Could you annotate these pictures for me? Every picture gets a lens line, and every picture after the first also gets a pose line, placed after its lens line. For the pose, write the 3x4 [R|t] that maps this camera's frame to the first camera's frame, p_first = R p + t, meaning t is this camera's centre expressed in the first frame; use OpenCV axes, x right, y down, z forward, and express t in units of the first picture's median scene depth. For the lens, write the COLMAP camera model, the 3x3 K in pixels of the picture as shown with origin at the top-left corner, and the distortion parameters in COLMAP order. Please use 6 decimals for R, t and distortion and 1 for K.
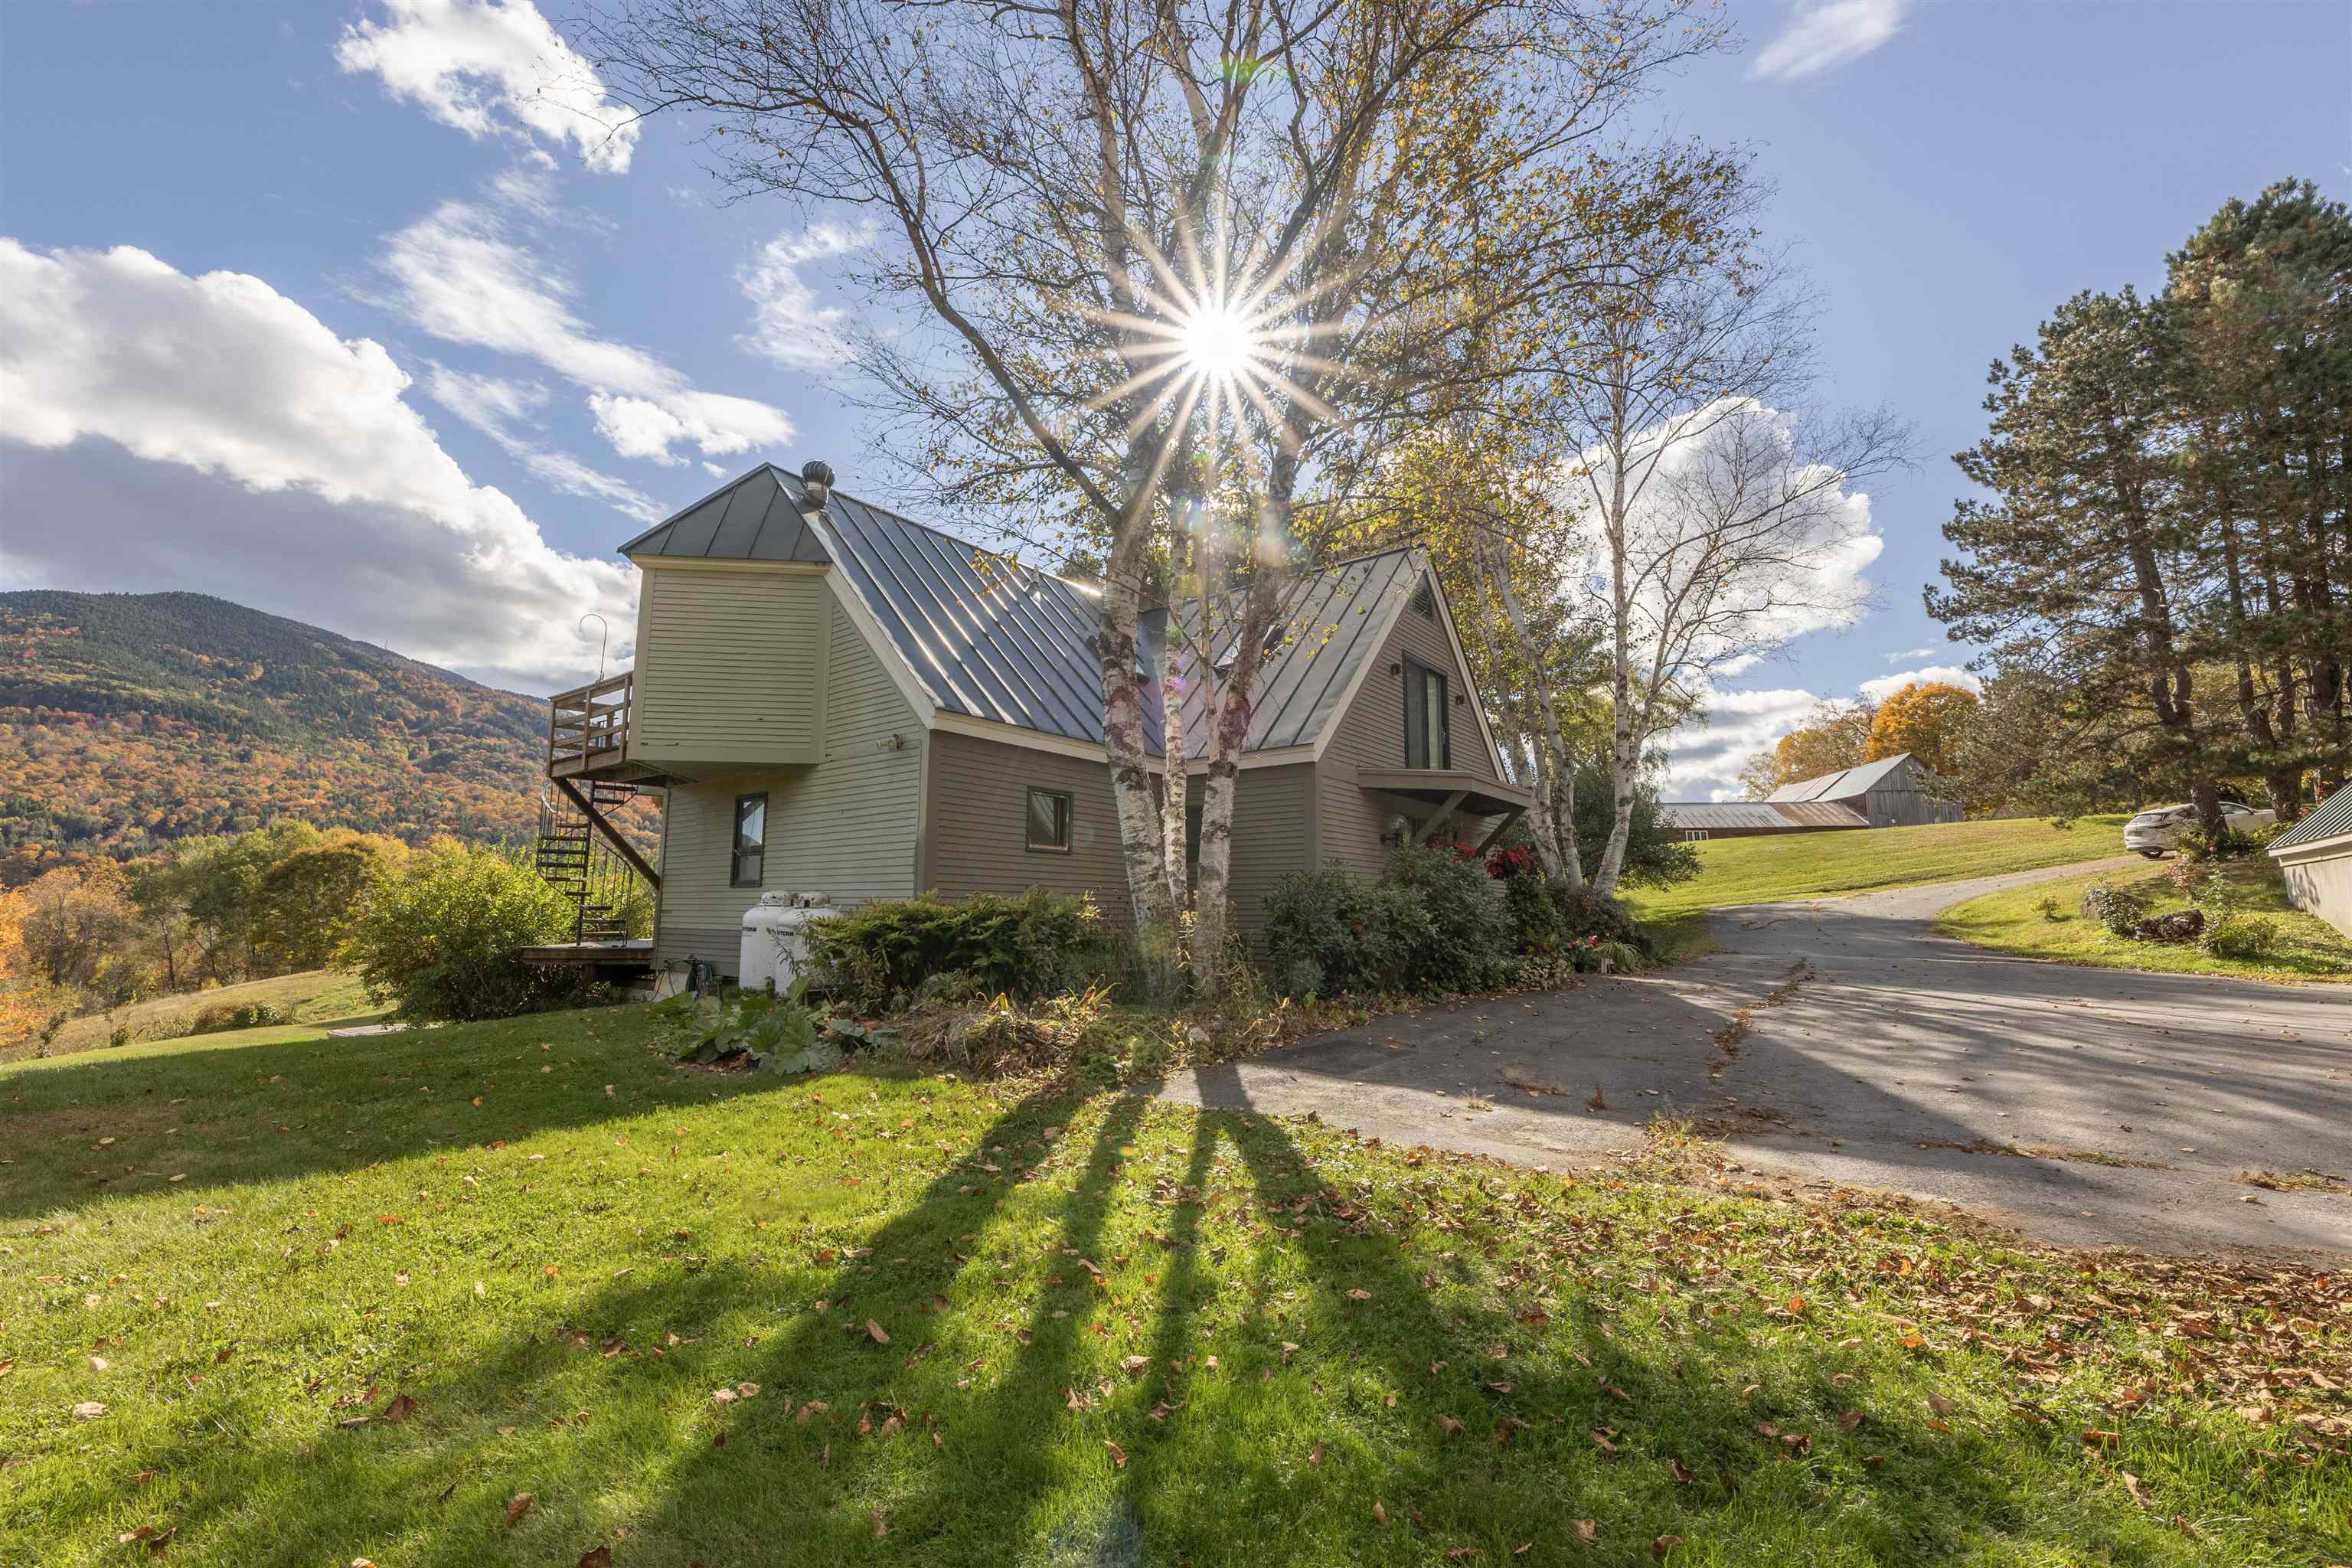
lens RADIAL K [[942.1, 0, 1174.2], [0, 942.1, 785.4], [0, 0, 1]] dist [0.005287, -0.004086]
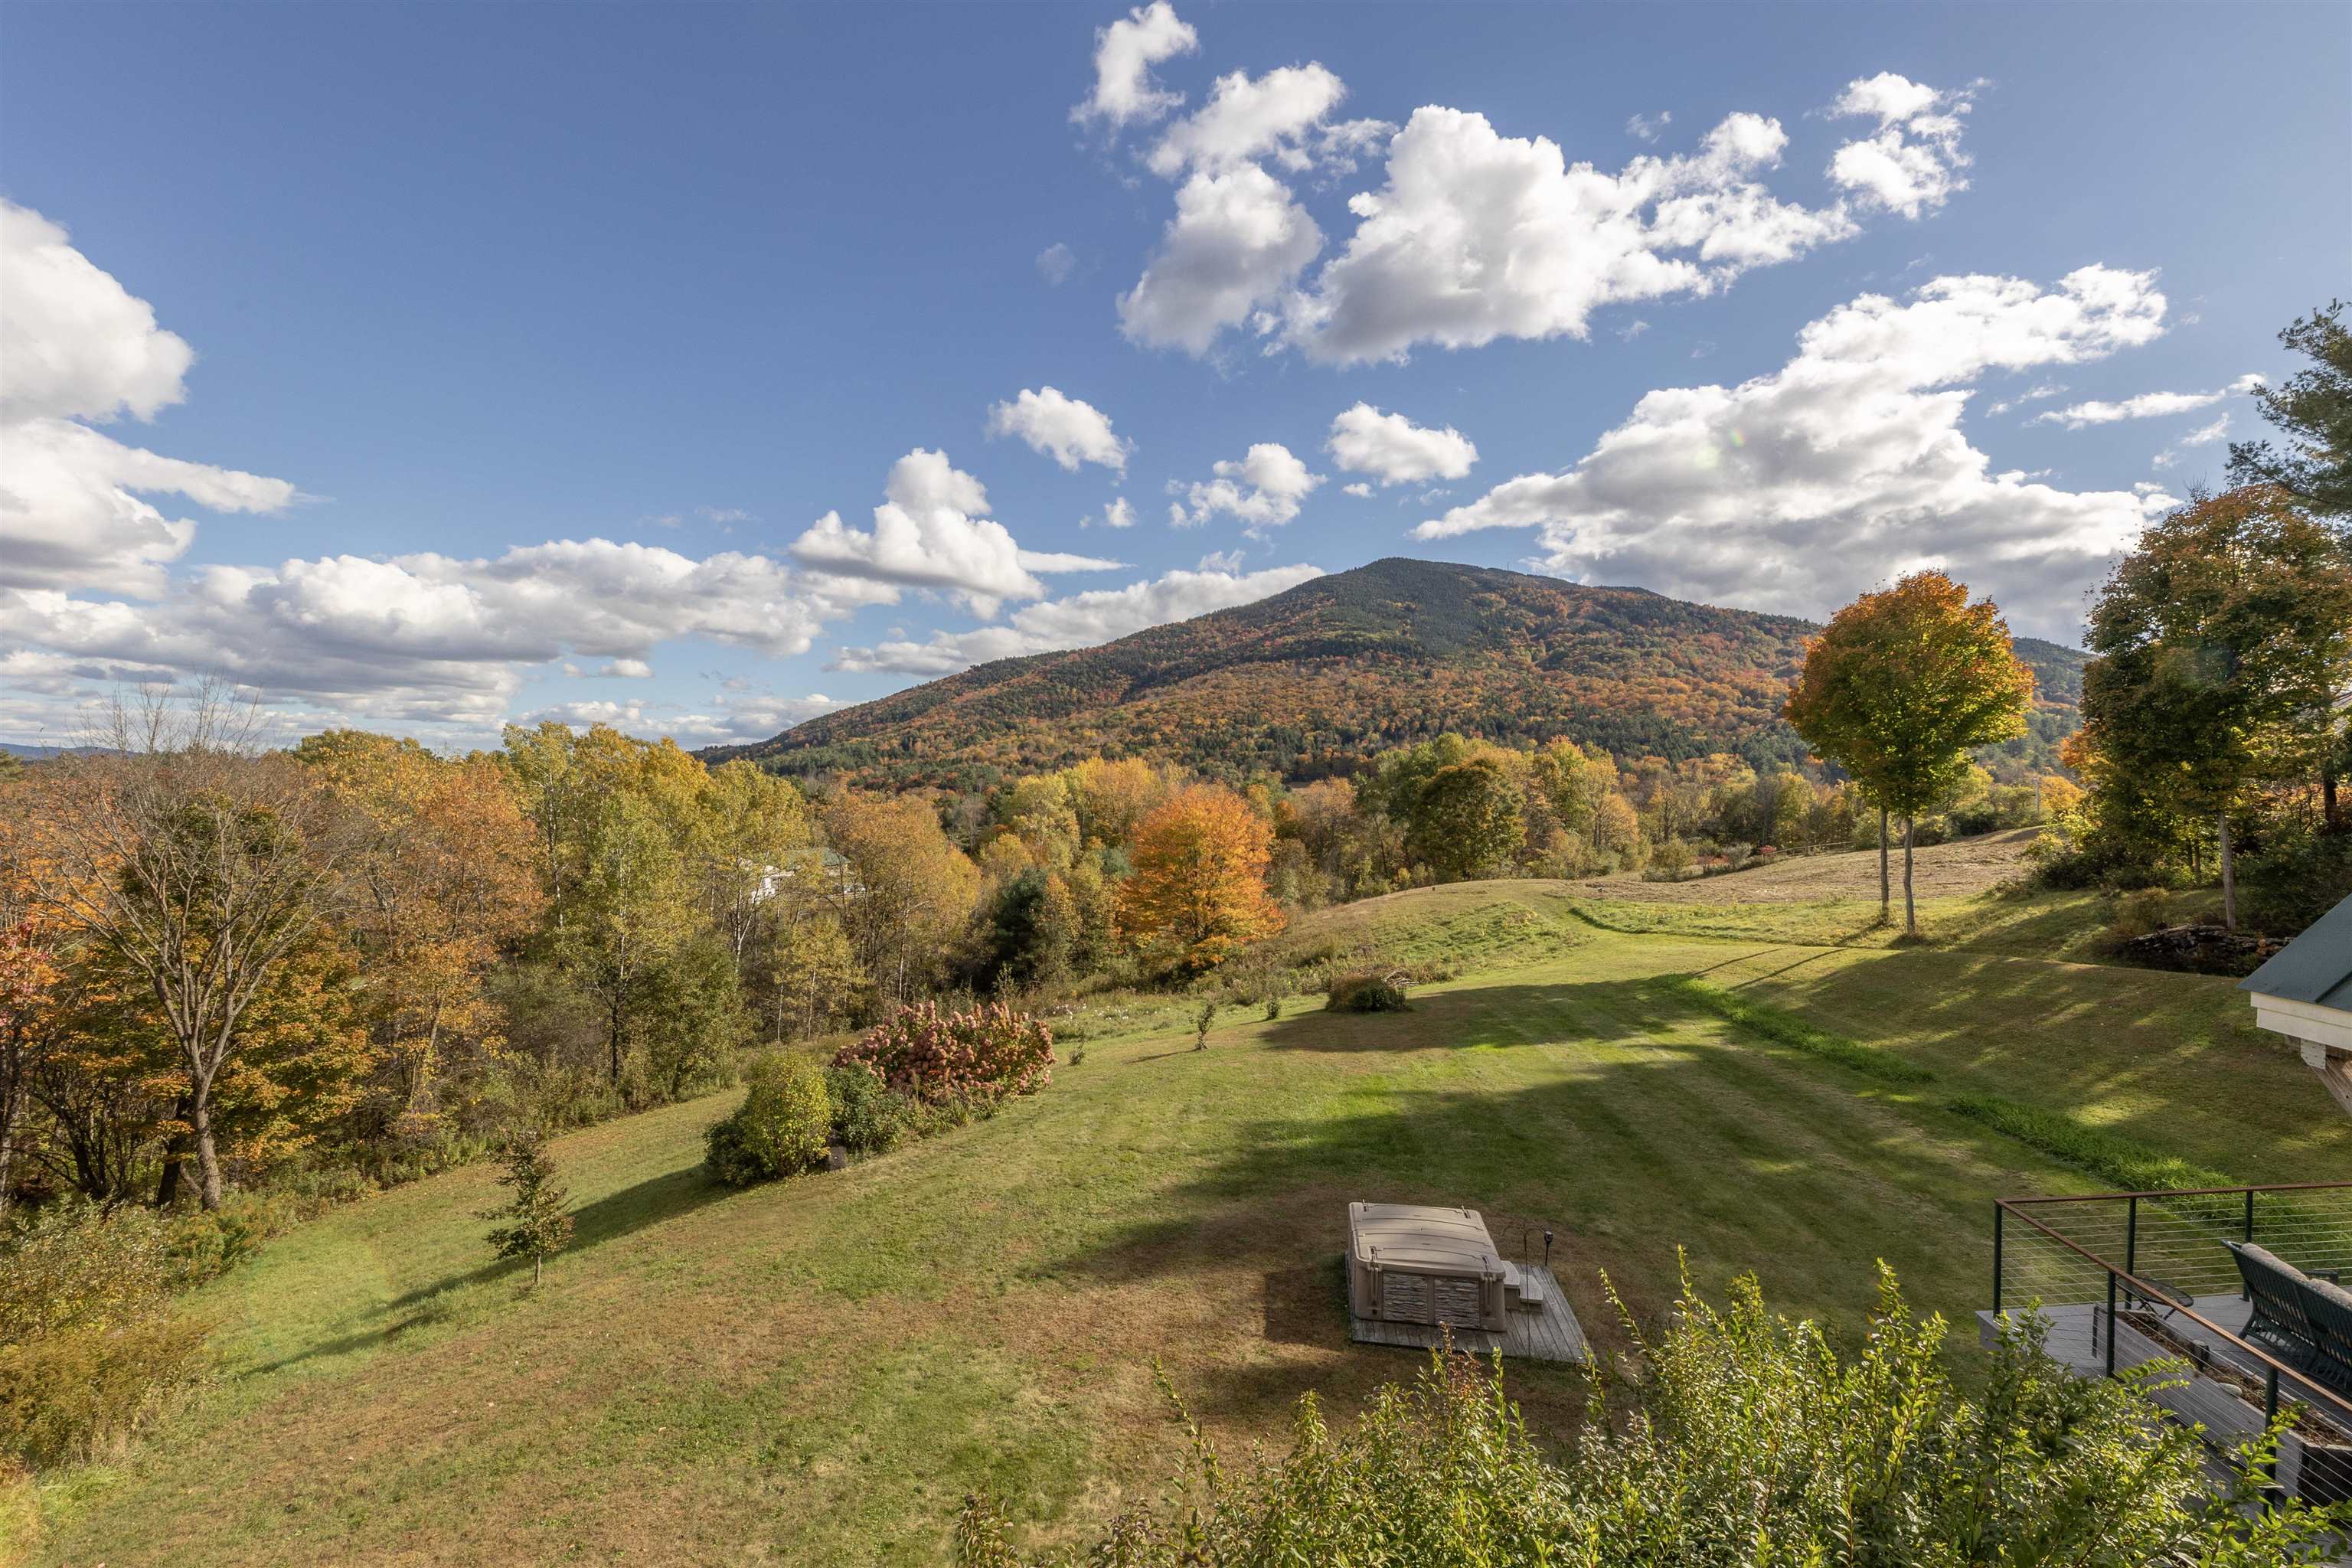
lens RADIAL K [[942.1, 0, 1146.7], [0, 942.1, 787.9], [0, 0, 1]] dist [0.005287, -0.004086]
pose [[0.473661, -0.001093, -0.880707, -0.428215], [0.118587, 0.990972, 0.062548, -0.090118], [0.872687, -0.134067, 0.469514, 0.670153]]
